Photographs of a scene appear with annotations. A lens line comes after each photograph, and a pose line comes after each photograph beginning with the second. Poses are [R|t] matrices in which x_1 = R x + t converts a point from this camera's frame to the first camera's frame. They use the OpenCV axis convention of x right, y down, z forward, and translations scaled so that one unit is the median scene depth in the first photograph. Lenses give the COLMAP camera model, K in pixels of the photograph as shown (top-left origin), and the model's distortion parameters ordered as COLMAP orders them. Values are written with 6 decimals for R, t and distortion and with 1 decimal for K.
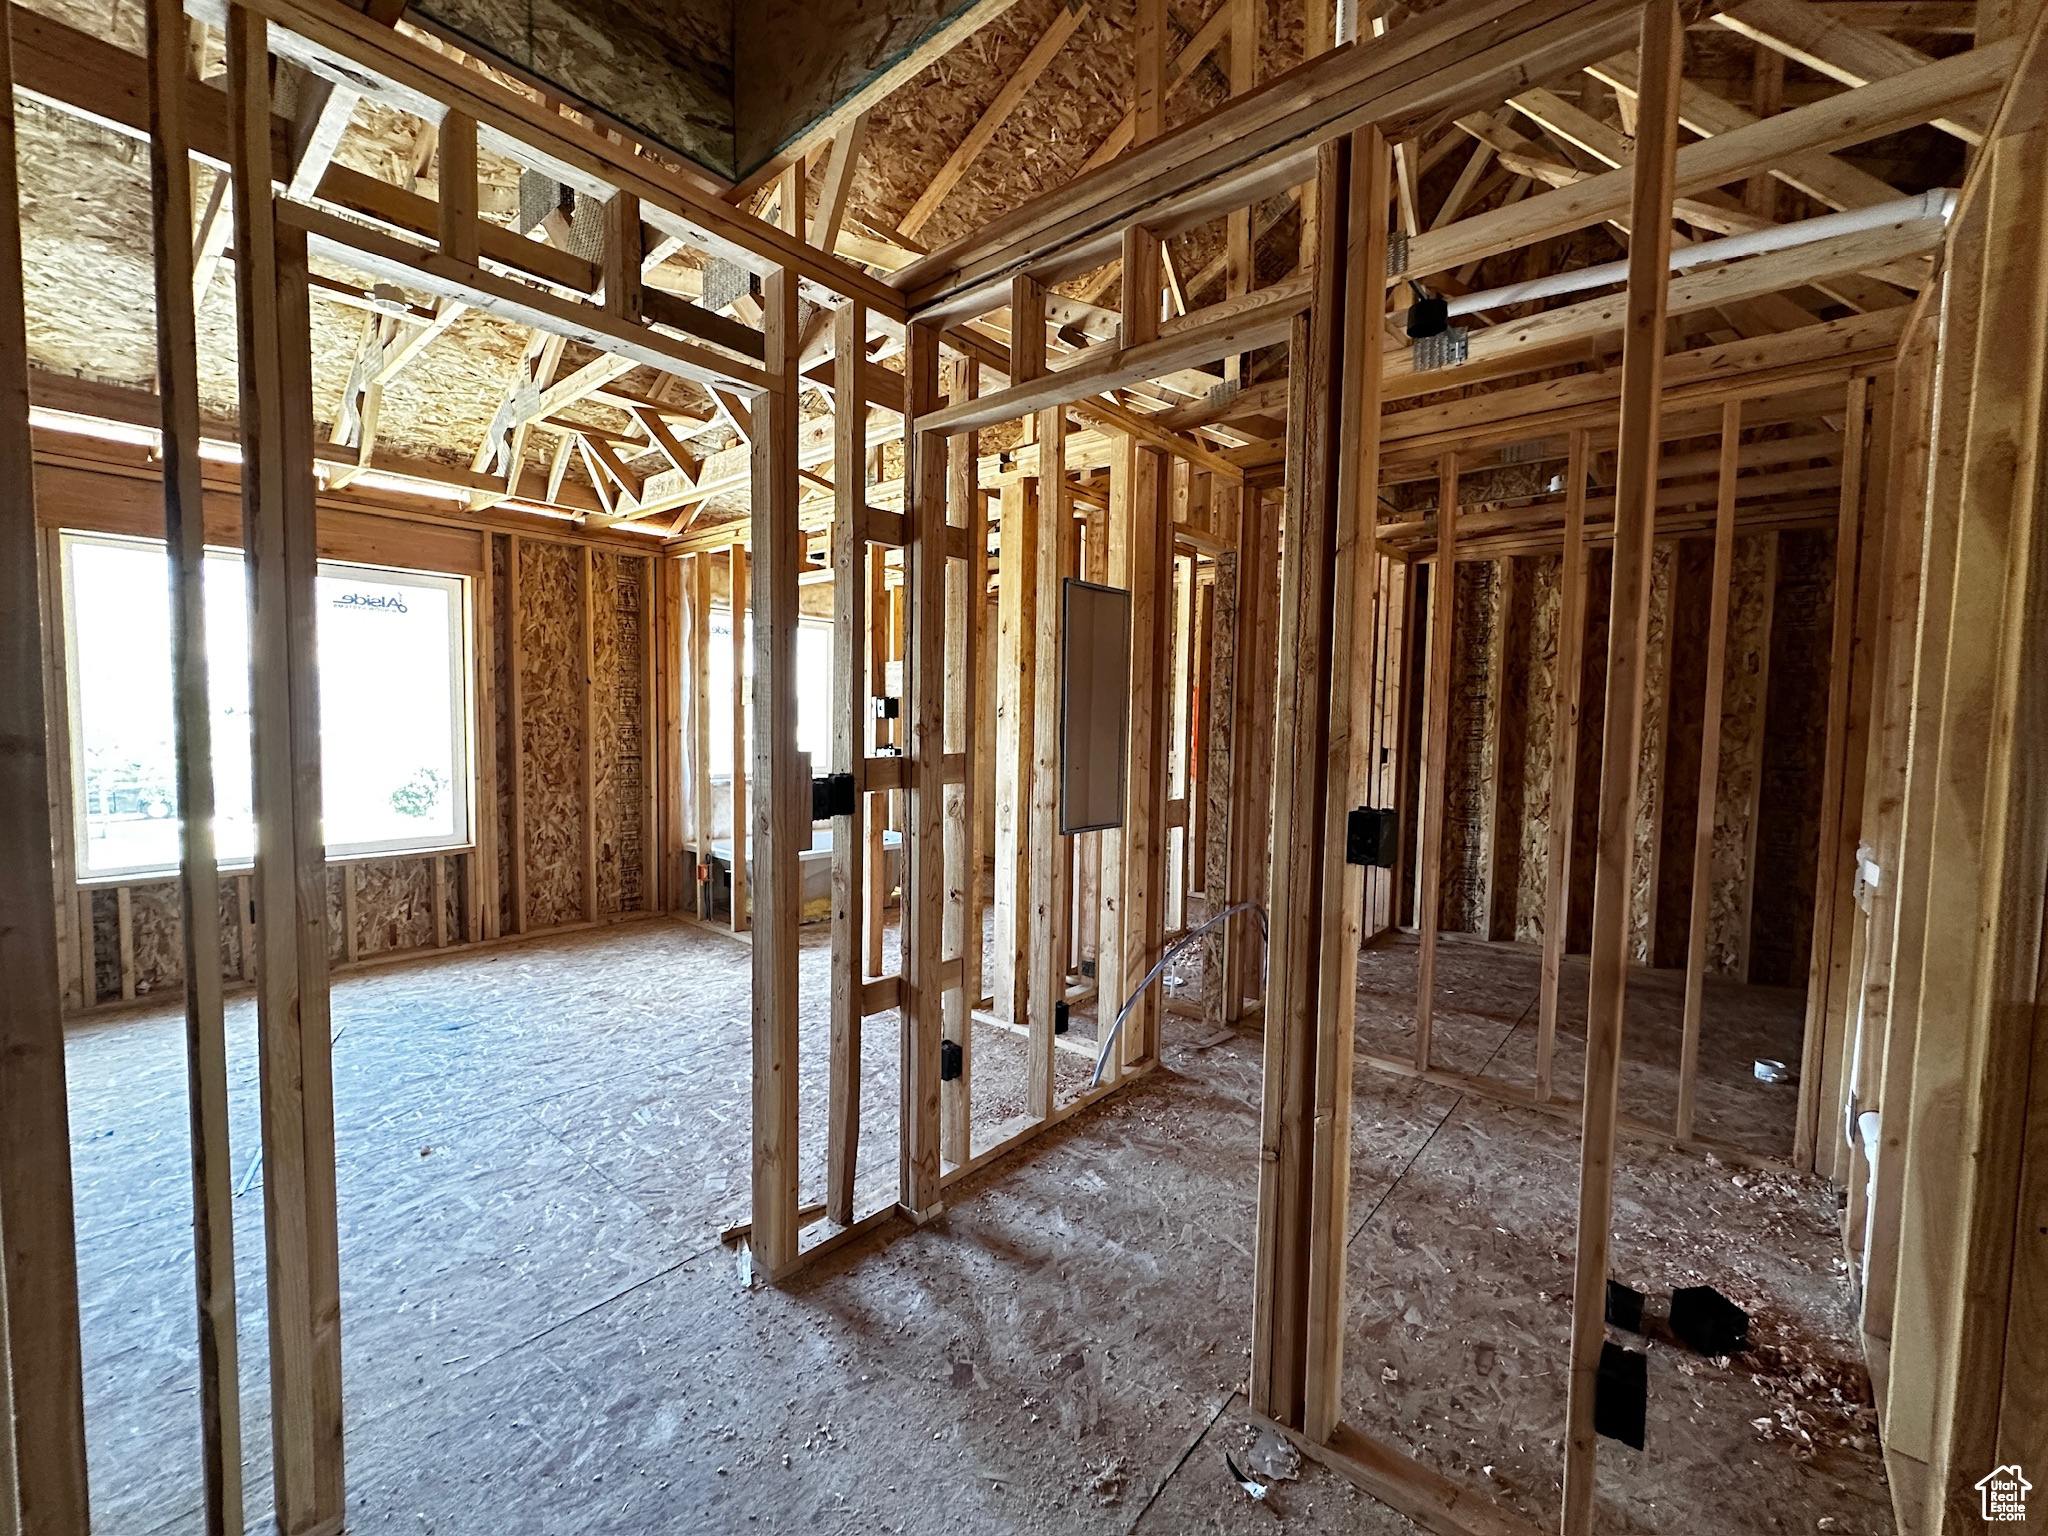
lens RADIAL K [[818.4, 0, 972.3], [0, 818.4, 775.2], [0, 0, 1]] dist [-0.009788, -0.000017]
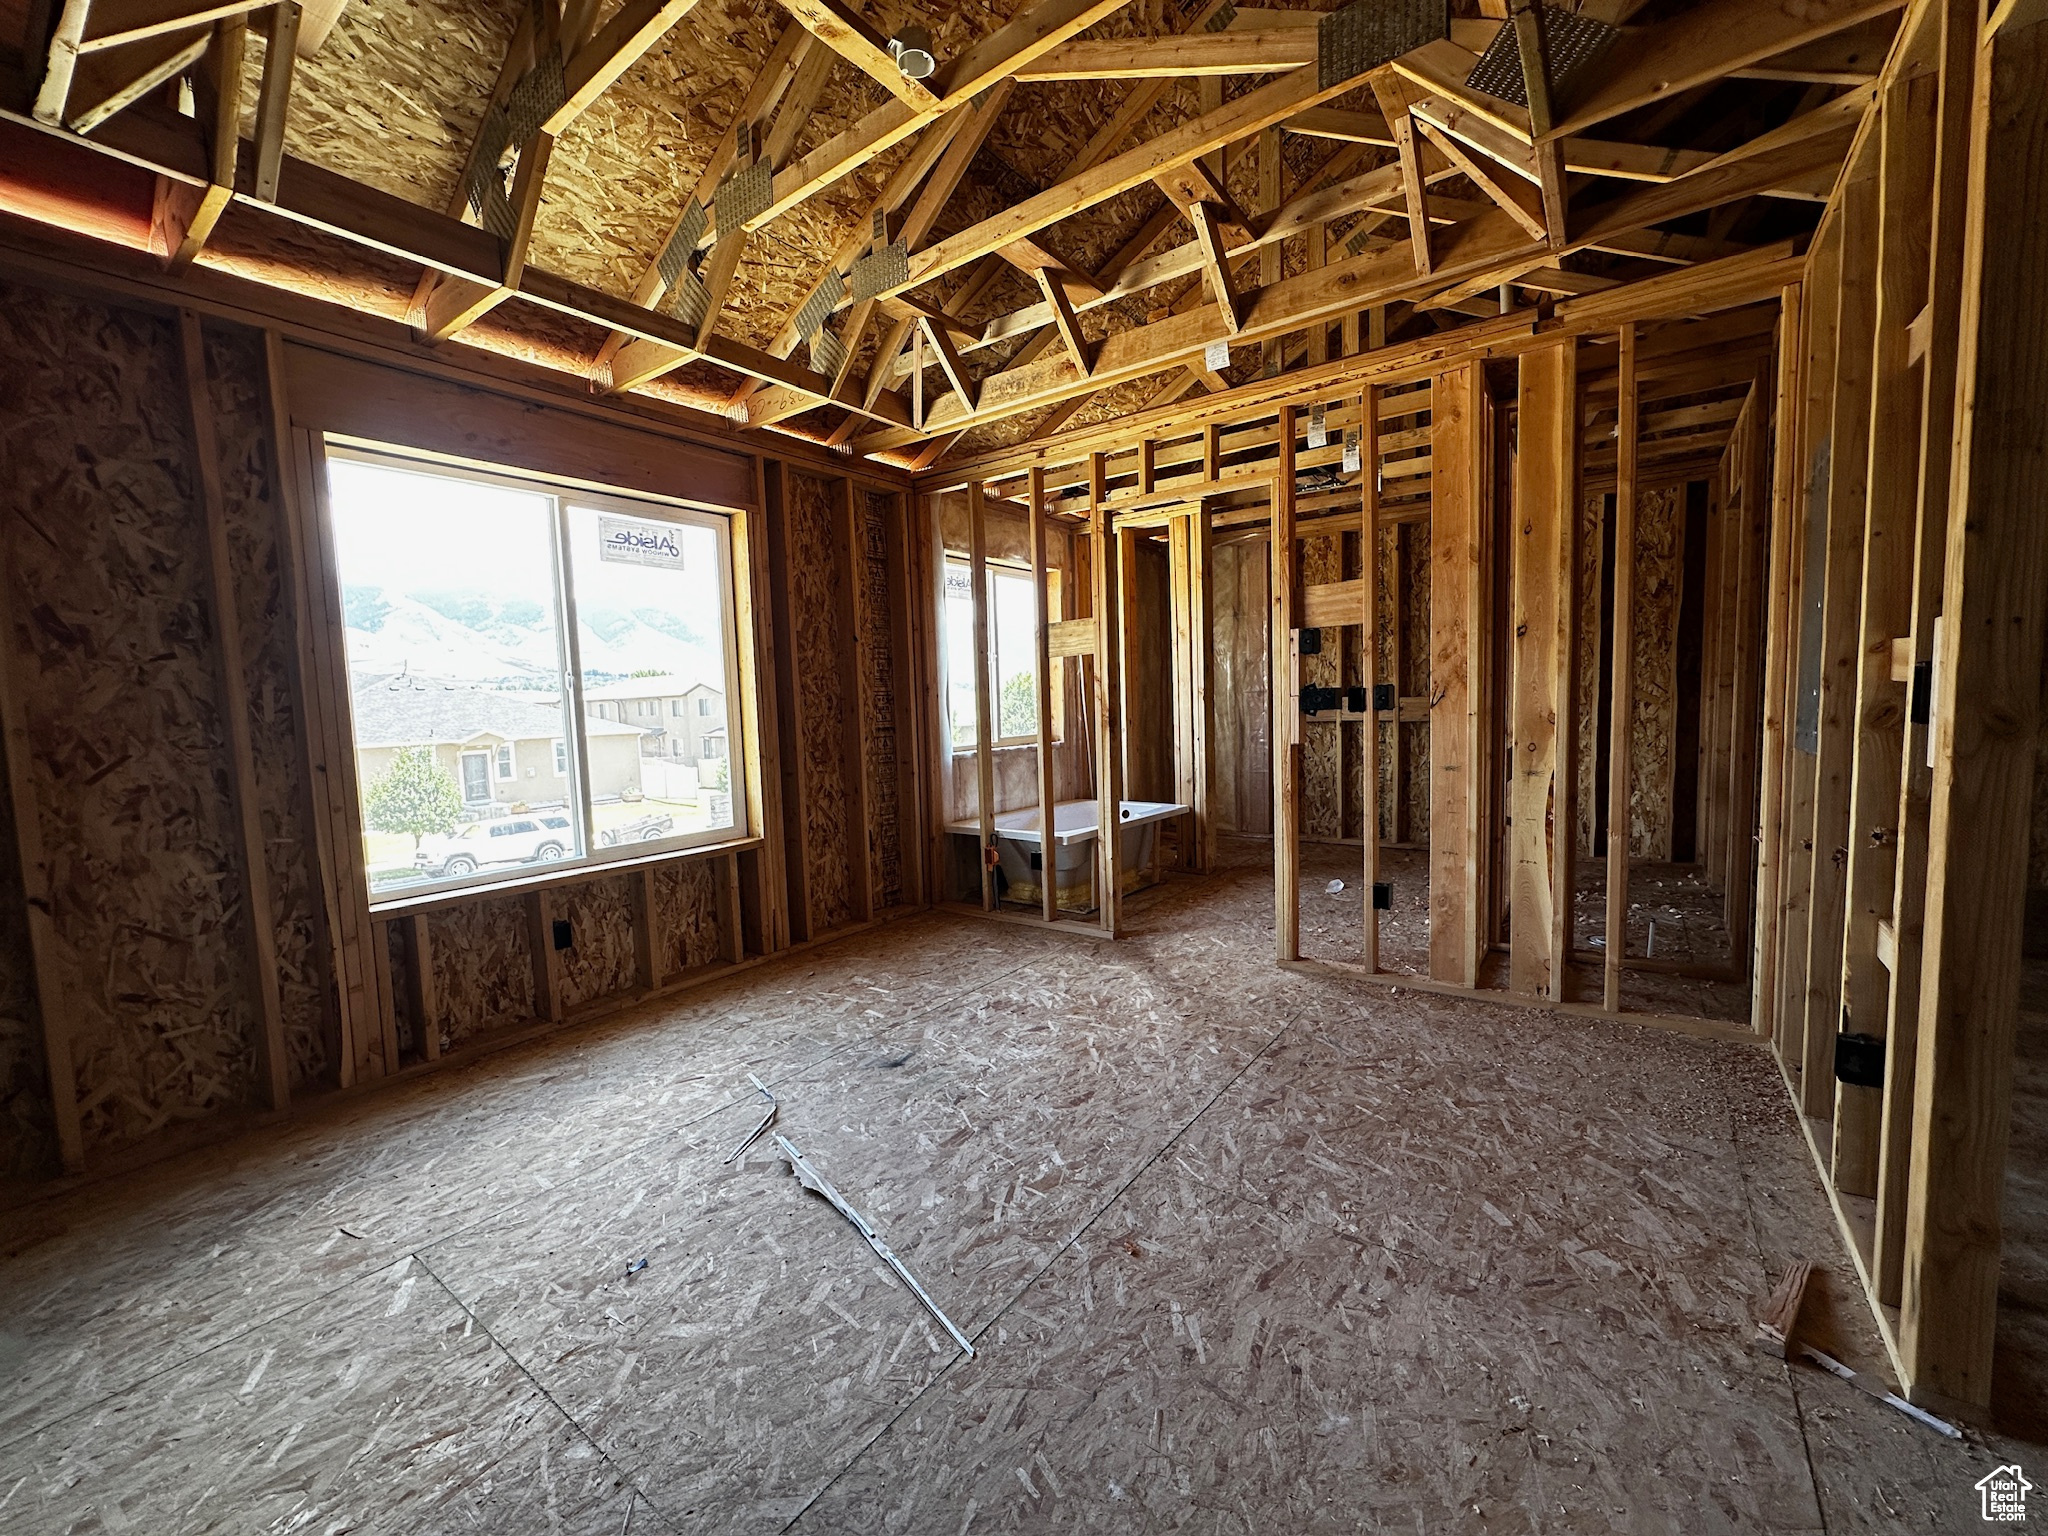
lens RADIAL K [[818.4, 0, 1023.7], [0, 818.4, 771.6], [0, 0, 1]] dist [-0.009788, -0.000017]
pose [[0.996606, -0.055945, 0.060389, -0.408647], [0.054789, 0.998285, 0.020640, 0.016418], [-0.061440, -0.017261, 0.997962, 0.161817]]
